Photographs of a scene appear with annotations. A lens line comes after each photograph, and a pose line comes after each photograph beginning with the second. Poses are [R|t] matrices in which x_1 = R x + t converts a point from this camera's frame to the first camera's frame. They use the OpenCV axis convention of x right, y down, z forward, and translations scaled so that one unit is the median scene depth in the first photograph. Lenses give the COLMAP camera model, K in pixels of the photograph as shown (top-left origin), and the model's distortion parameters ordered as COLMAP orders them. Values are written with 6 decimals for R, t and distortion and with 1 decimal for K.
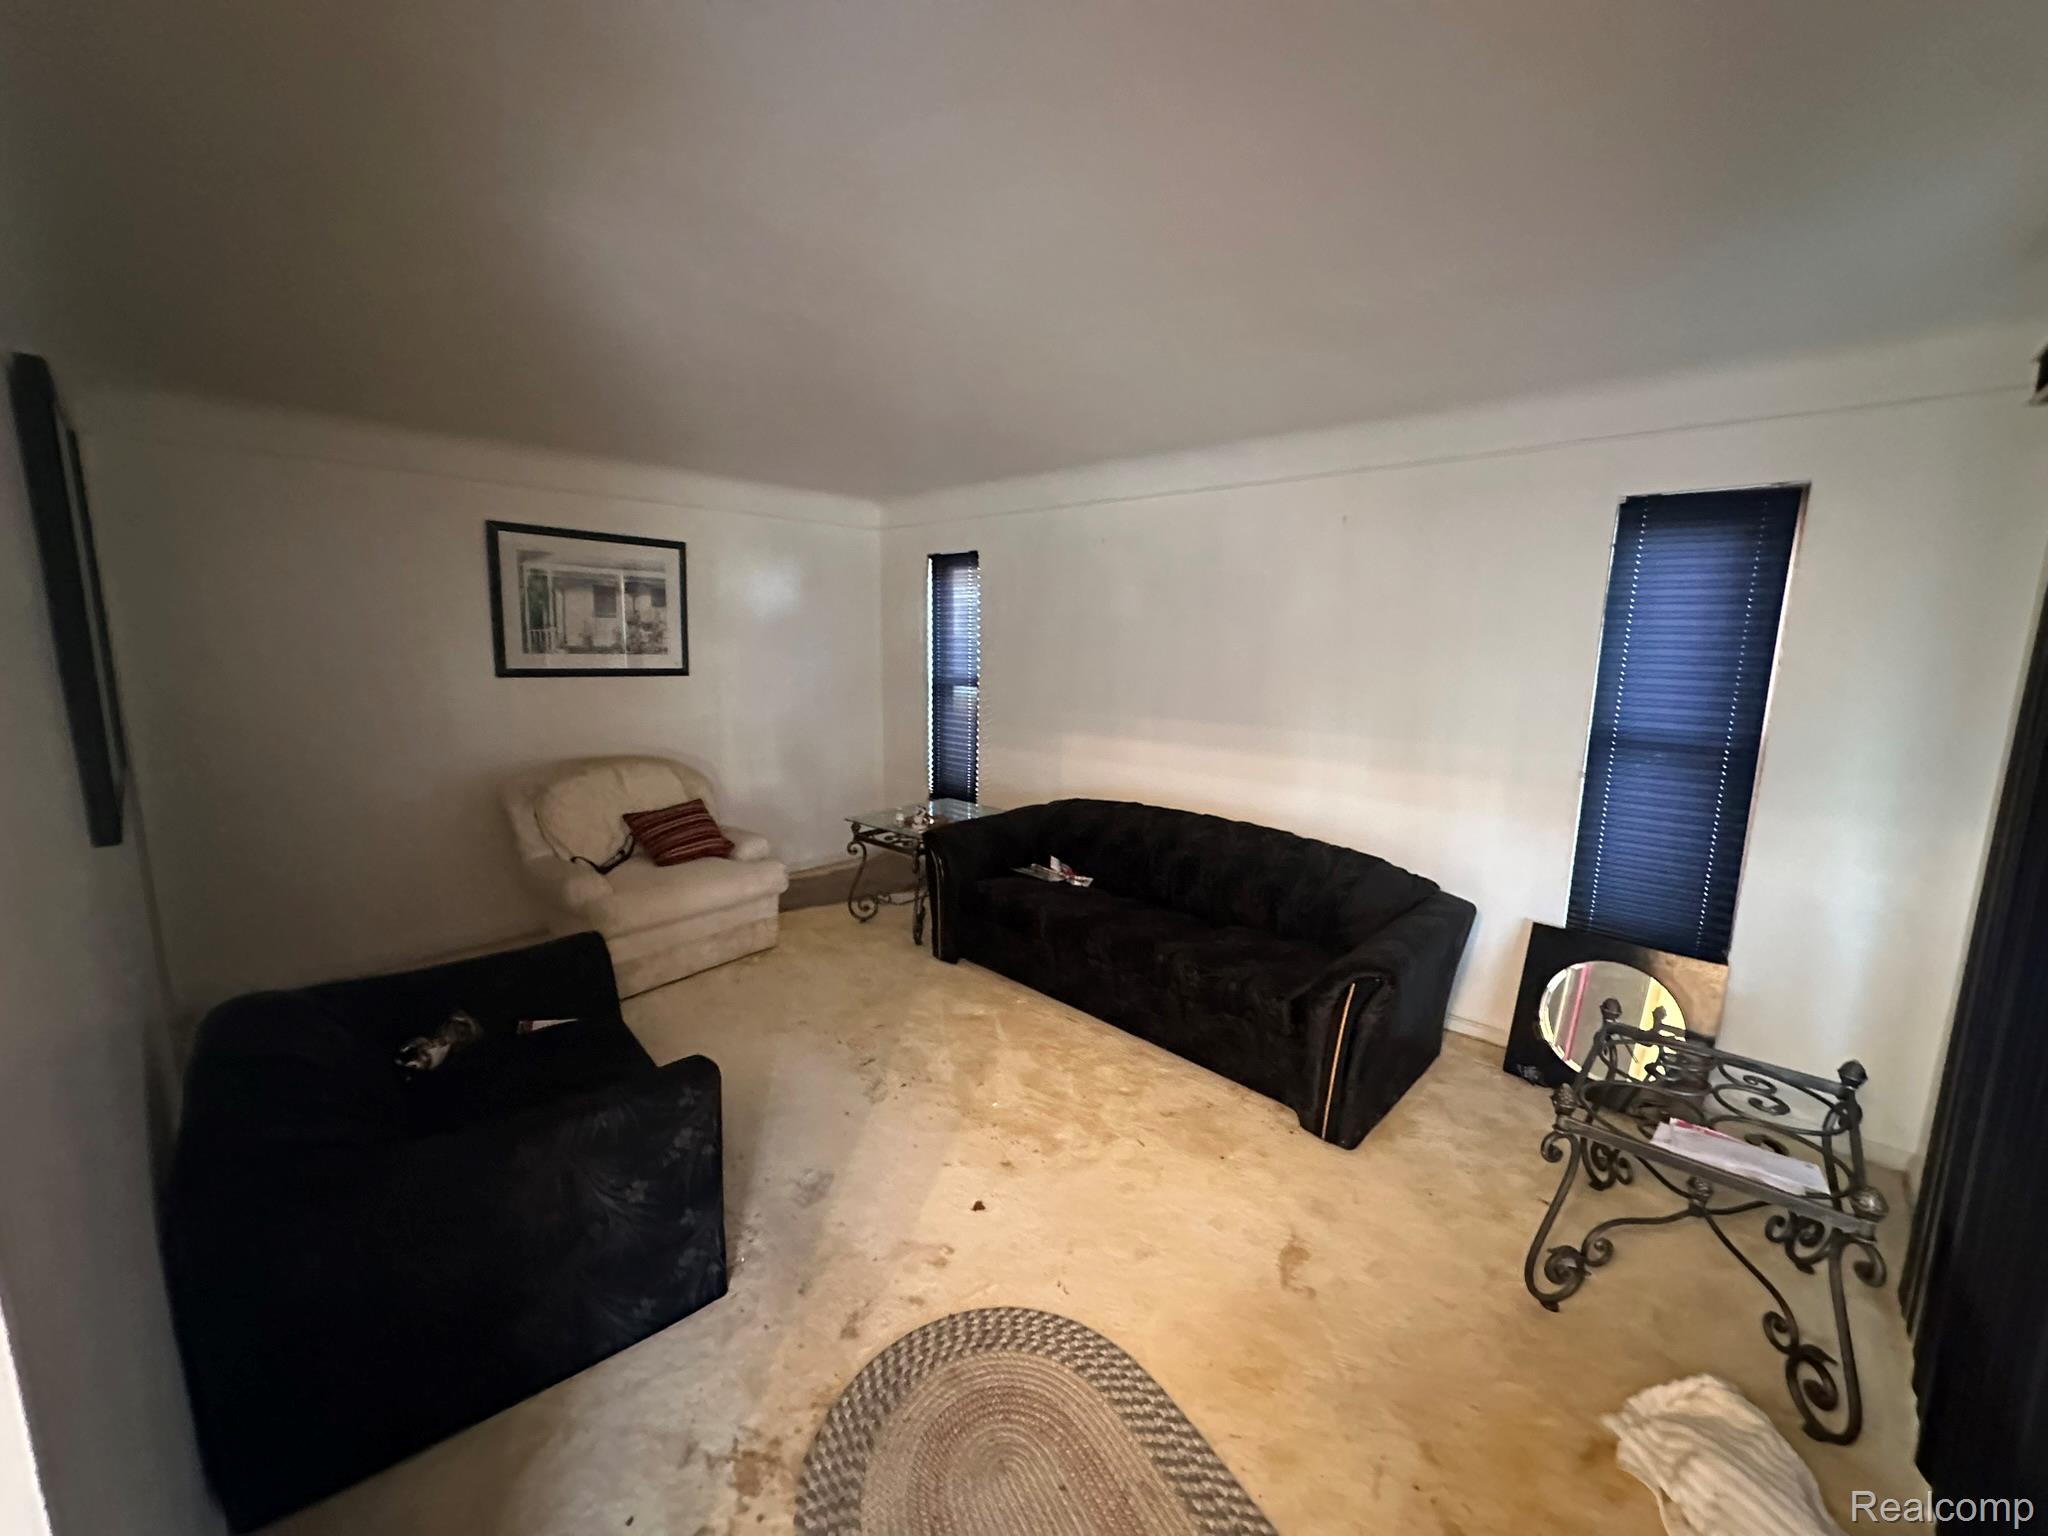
lens RADIAL K [[807.3, 0, 1024.0], [0, 807.3, 768.0], [0, 0, 1]] dist [-0.007218, -0.000012]
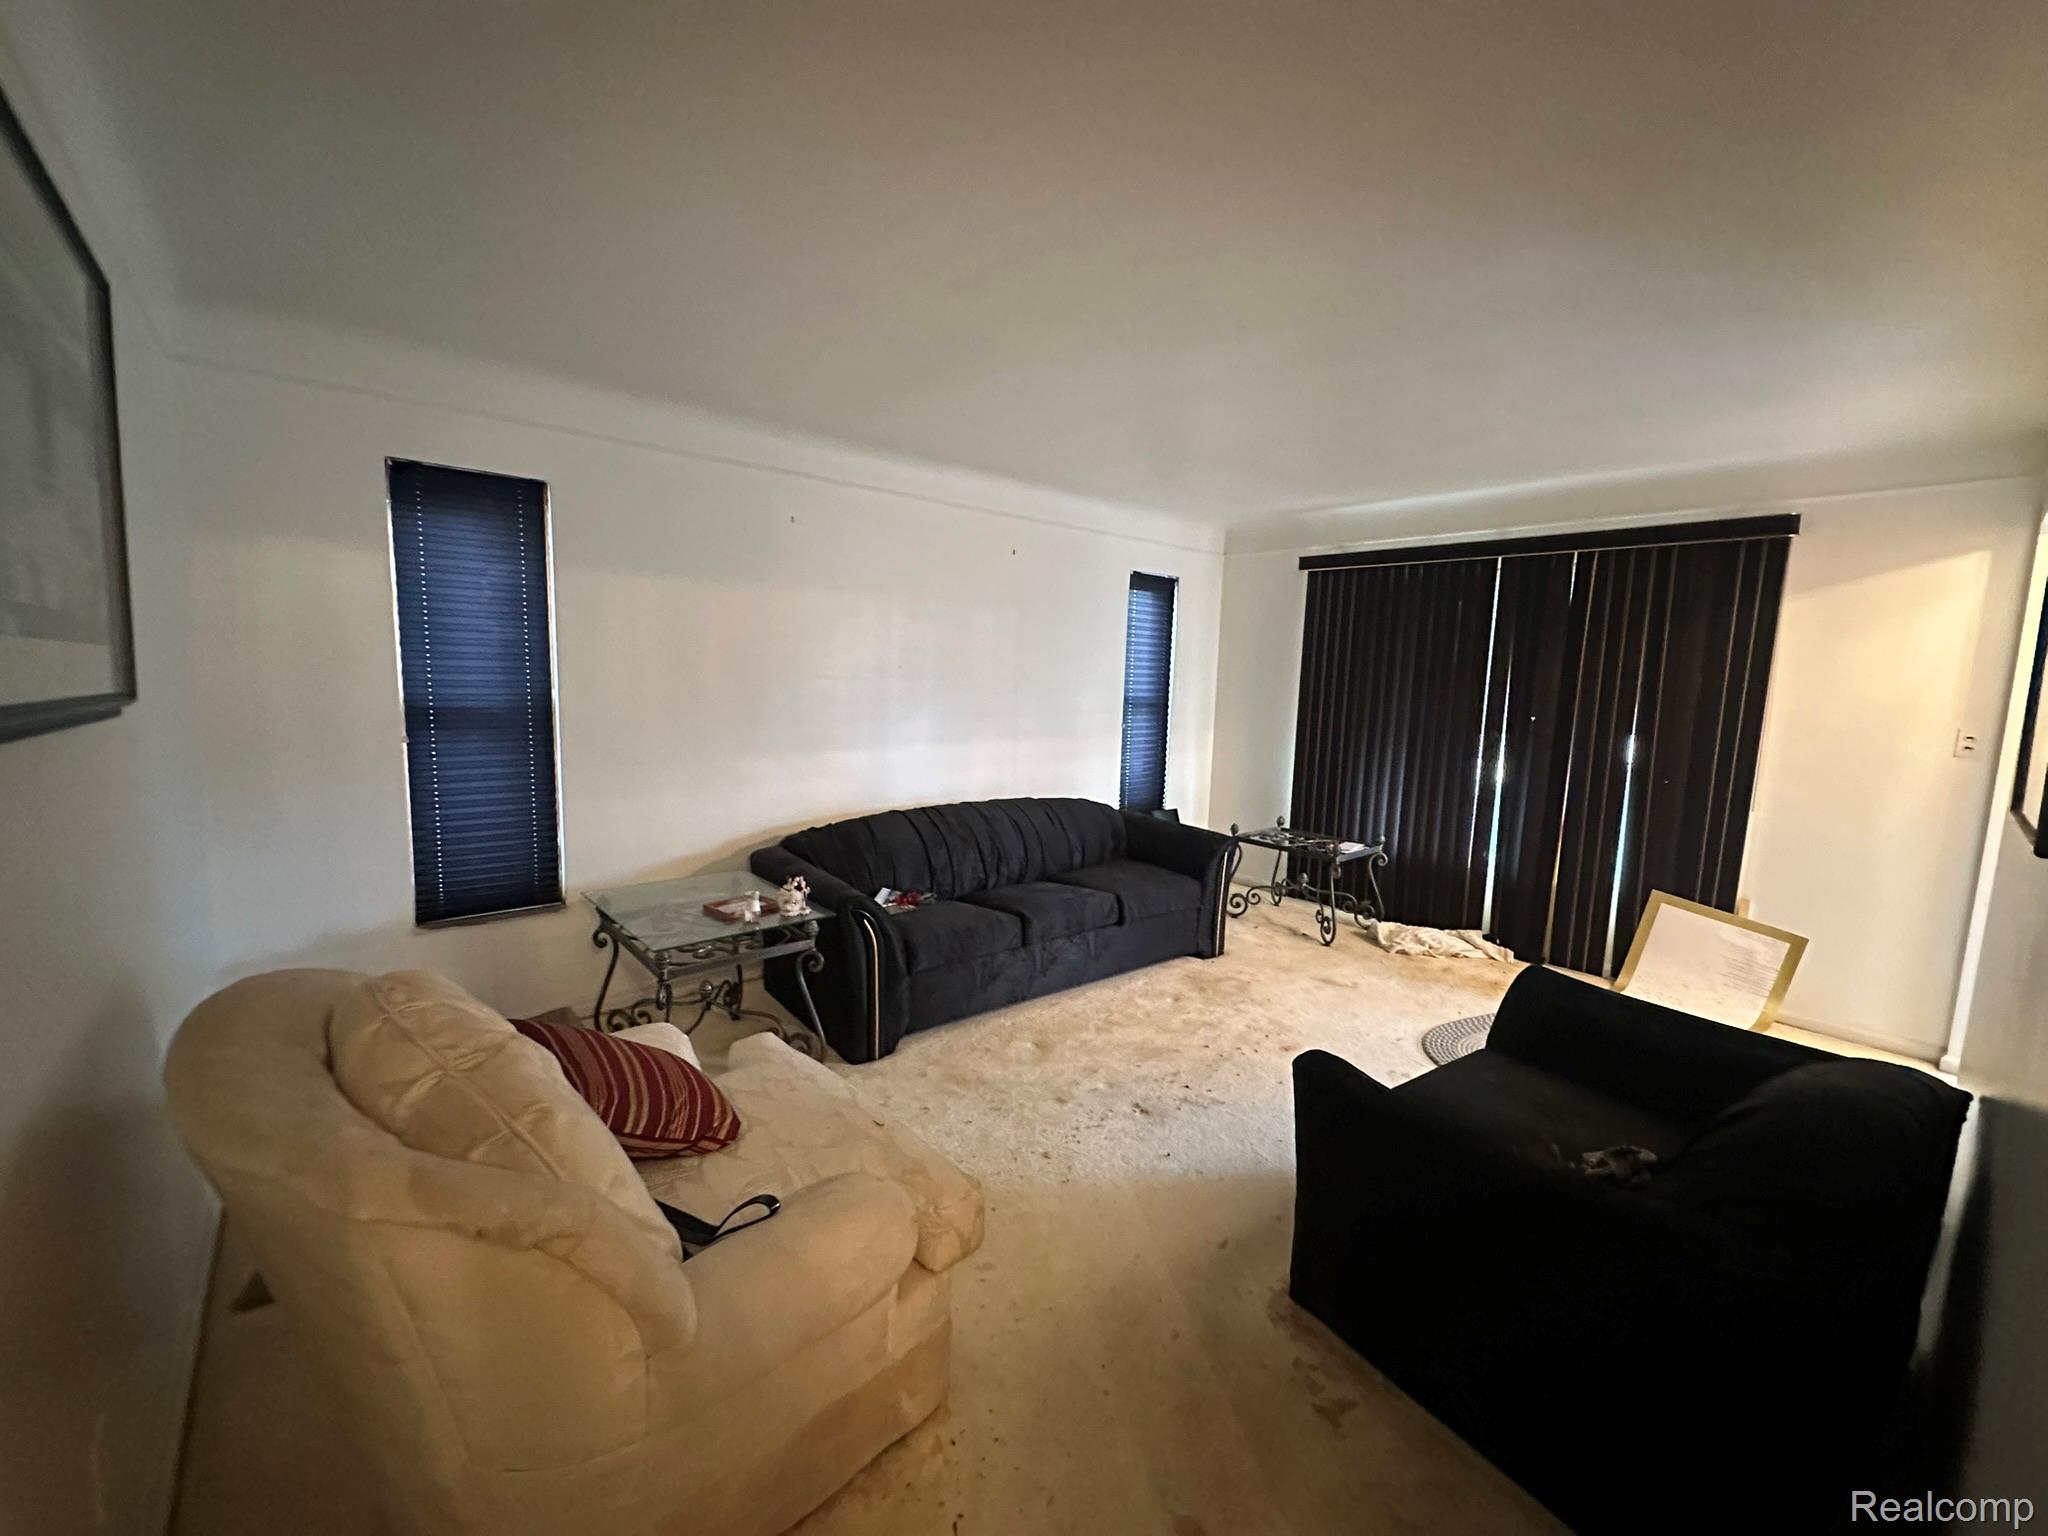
lens RADIAL K [[807.3, 0, 1024.0], [0, 807.3, 768.0], [0, 0, 1]] dist [-0.007218, -0.000012]
pose [[0.115612, -0.163970, 0.979667, -1.131906], [0.113337, 0.982017, 0.150988, -0.196148], [-0.986807, 0.093576, 0.132117, 1.032895]]
